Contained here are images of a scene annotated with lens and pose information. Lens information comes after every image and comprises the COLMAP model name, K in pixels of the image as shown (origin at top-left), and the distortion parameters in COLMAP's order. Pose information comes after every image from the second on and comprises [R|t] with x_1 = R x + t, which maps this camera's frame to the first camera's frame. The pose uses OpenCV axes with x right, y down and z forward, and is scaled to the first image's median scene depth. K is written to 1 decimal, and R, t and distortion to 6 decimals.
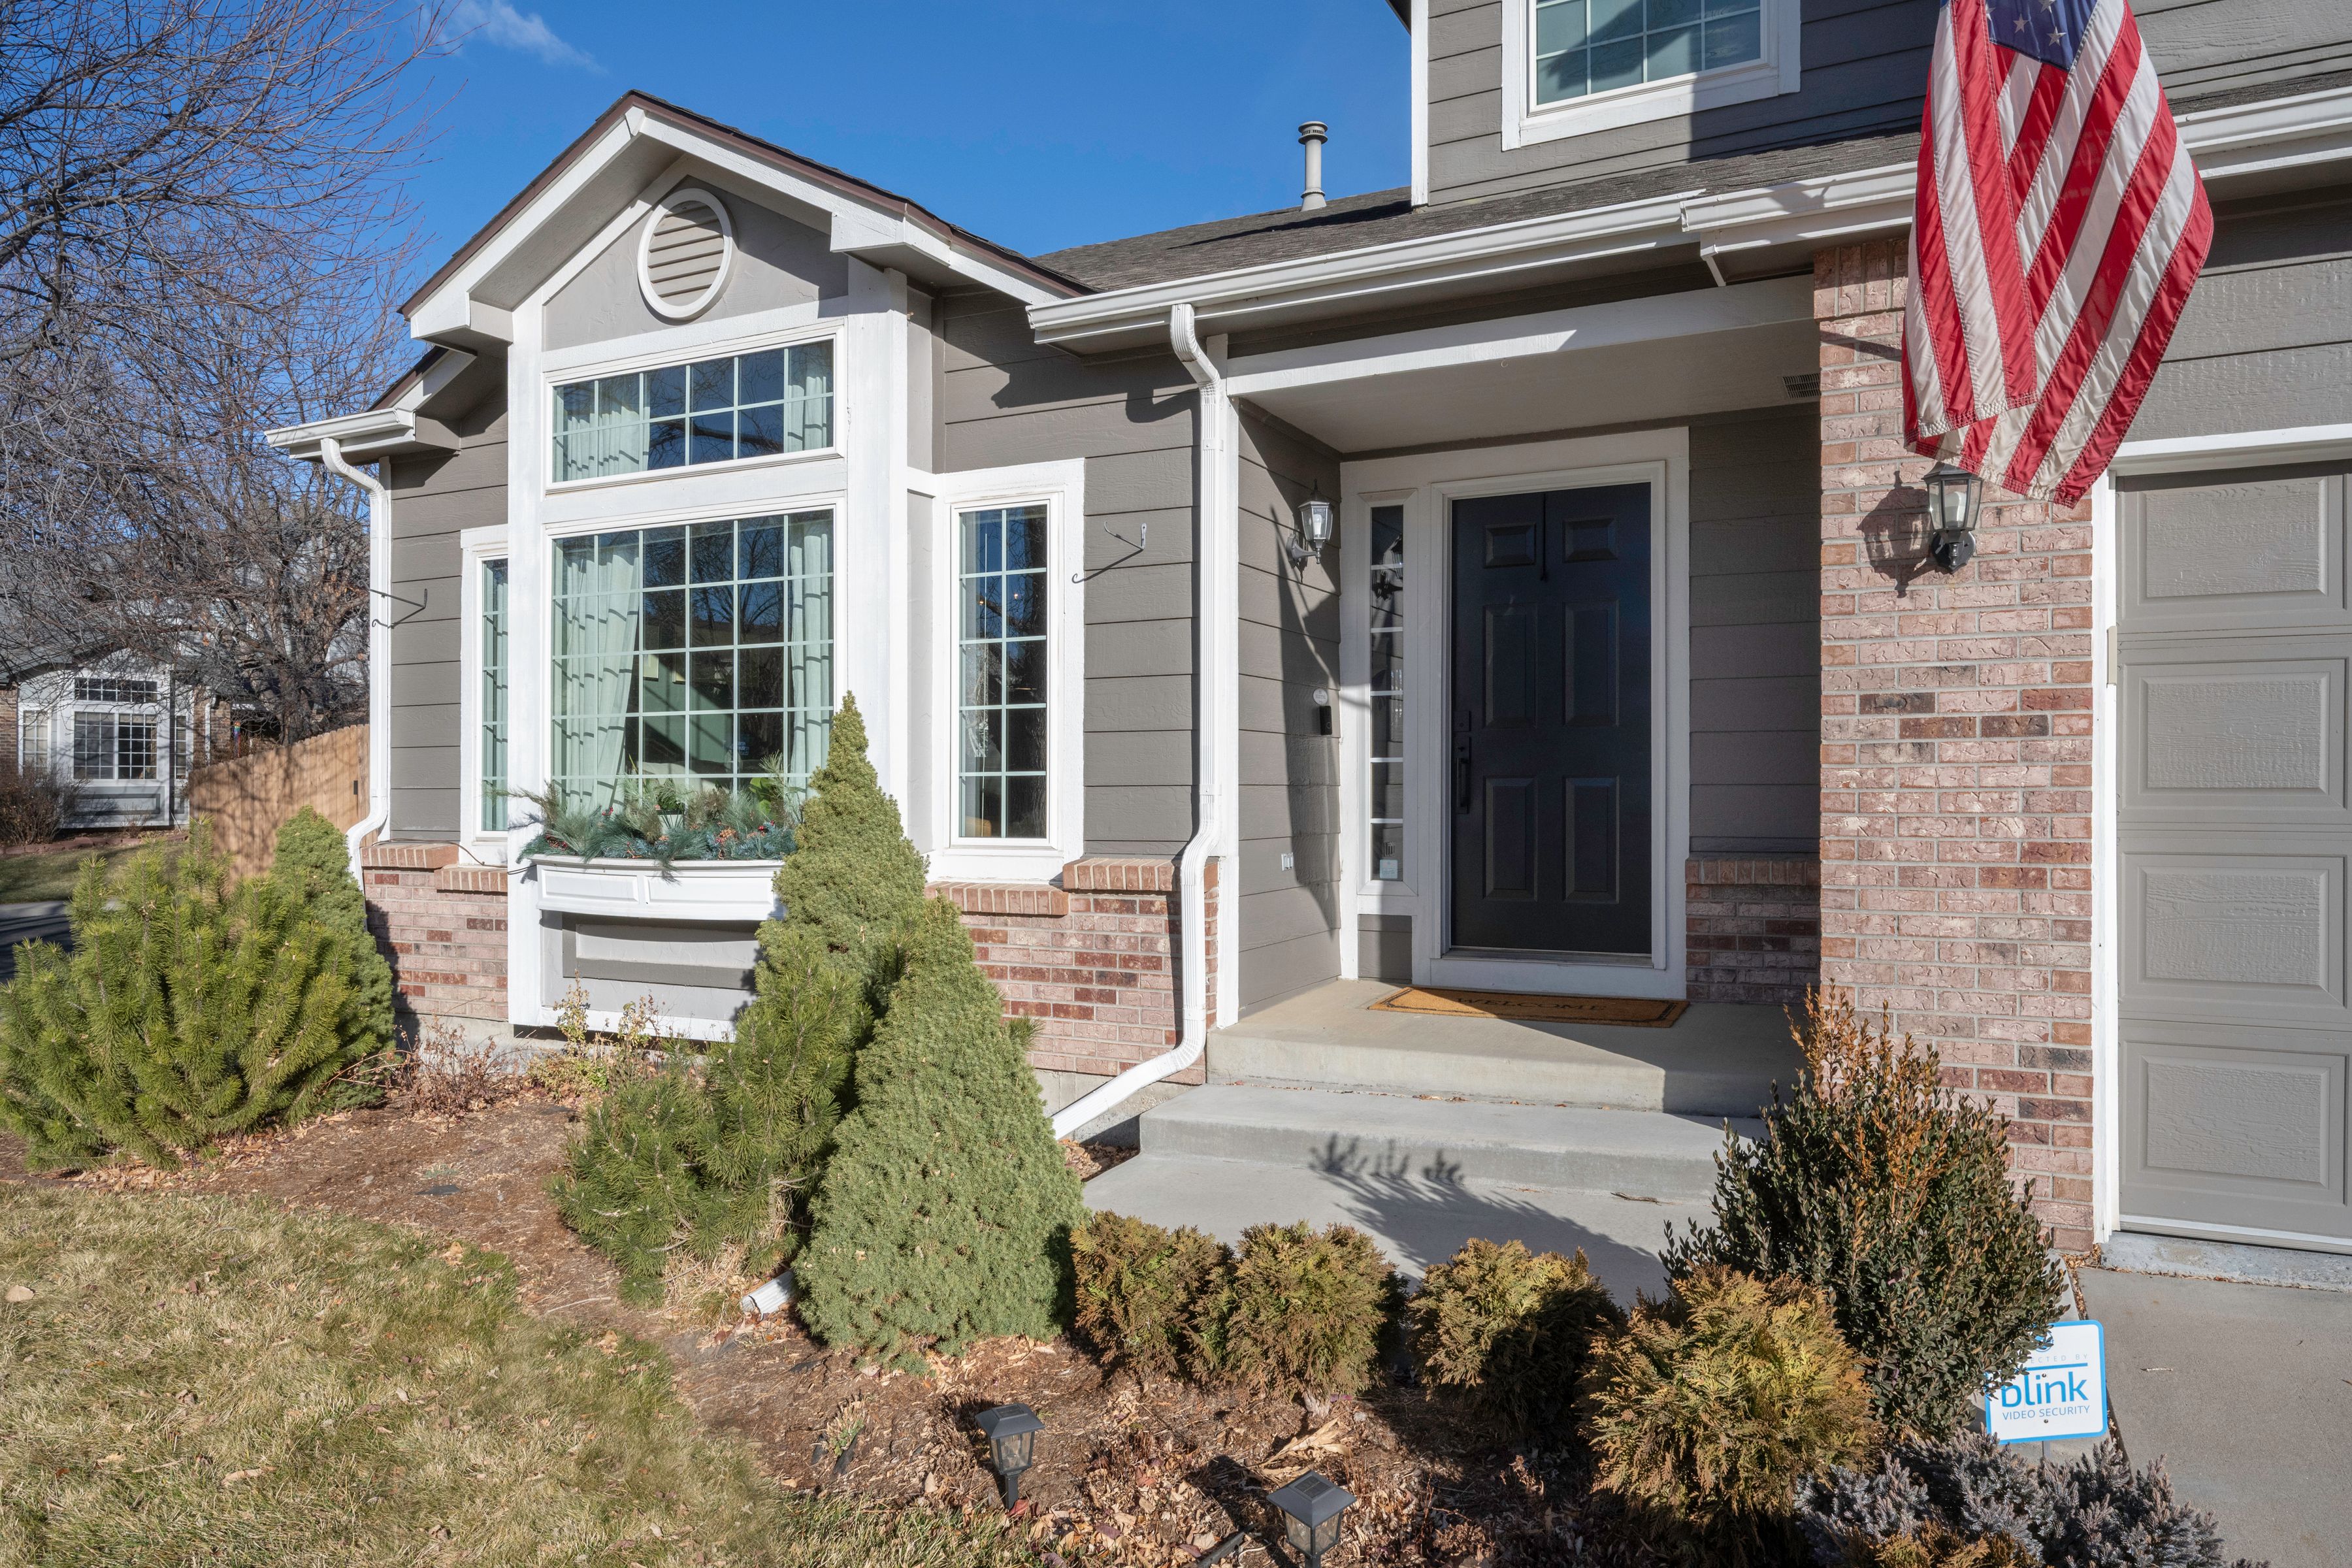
lens RADIAL K [[1372.0, 0, 1176.0], [0, 1372.0, 784.0], [0, 0, 1]] dist [0.003245, -0.000299]
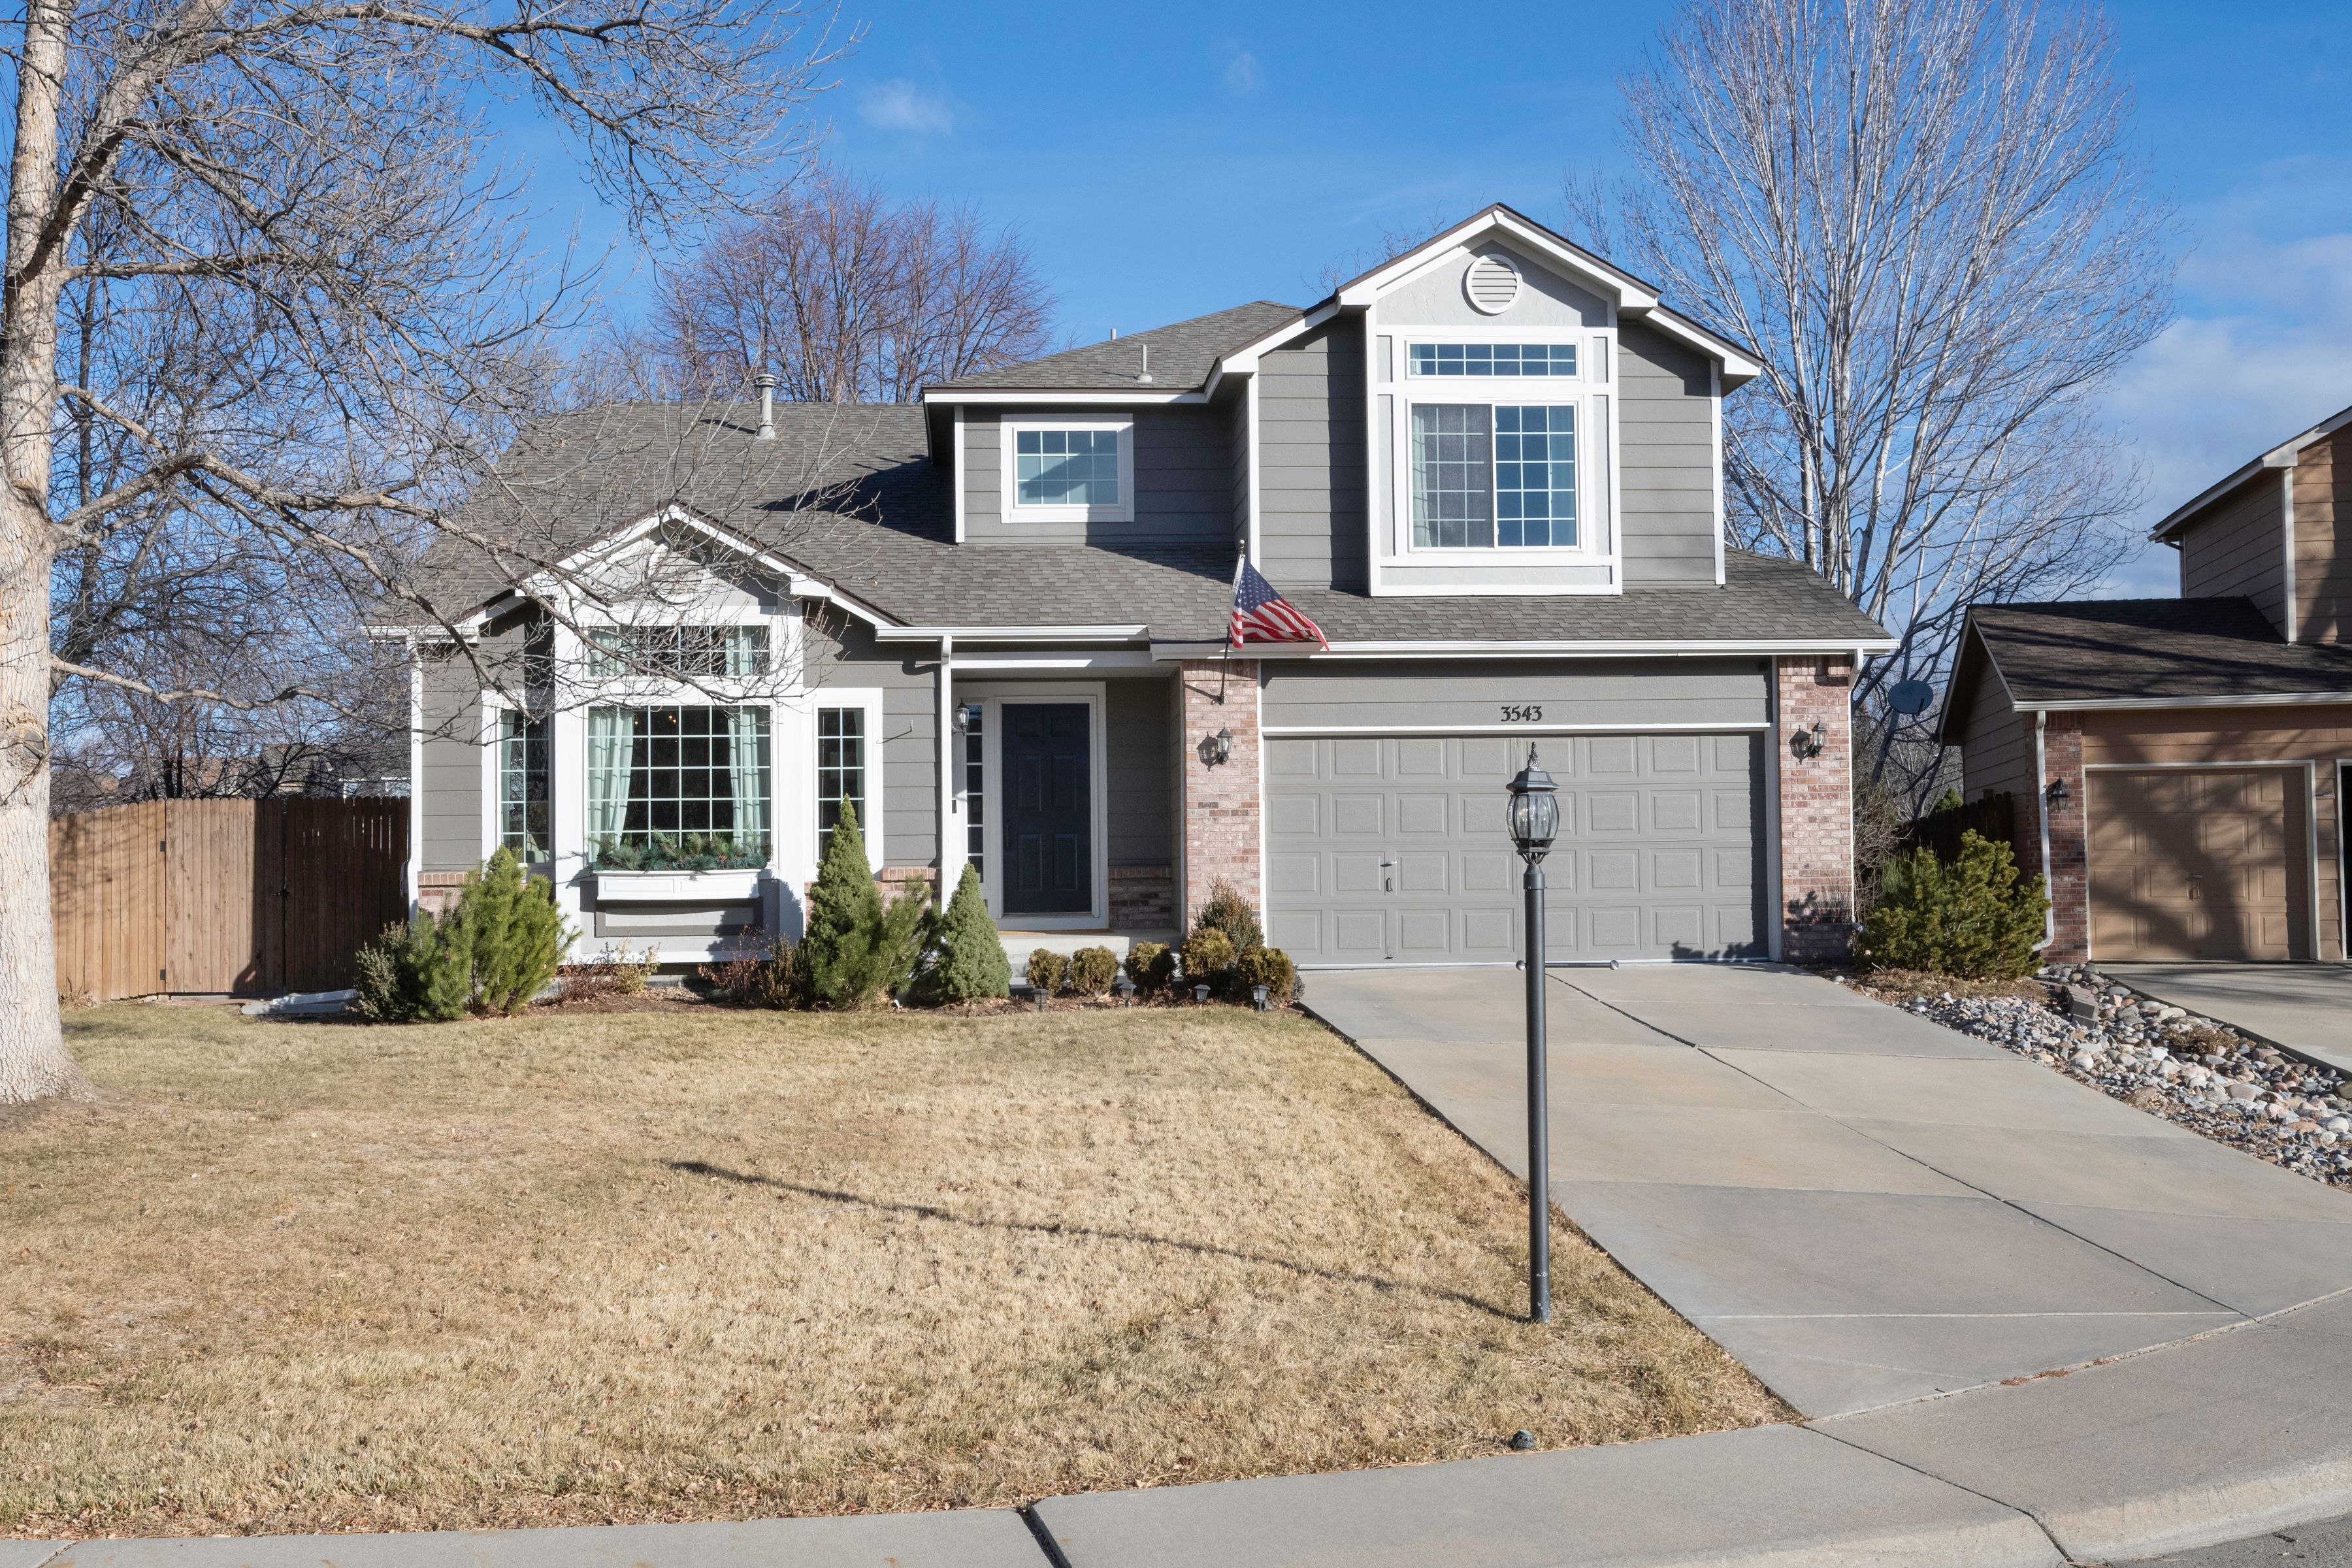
lens RADIAL K [[1714.6, 0, 1176.0], [0, 1714.6, 784.0], [0, 0, 1]] dist [-0.000975, -0.000584]
pose [[0.835849, 0.018244, 0.548656, -1.192738], [0.010808, 0.998707, -0.049673, 0.061368], [-0.548853, 0.047449, 0.834571, -1.578024]]
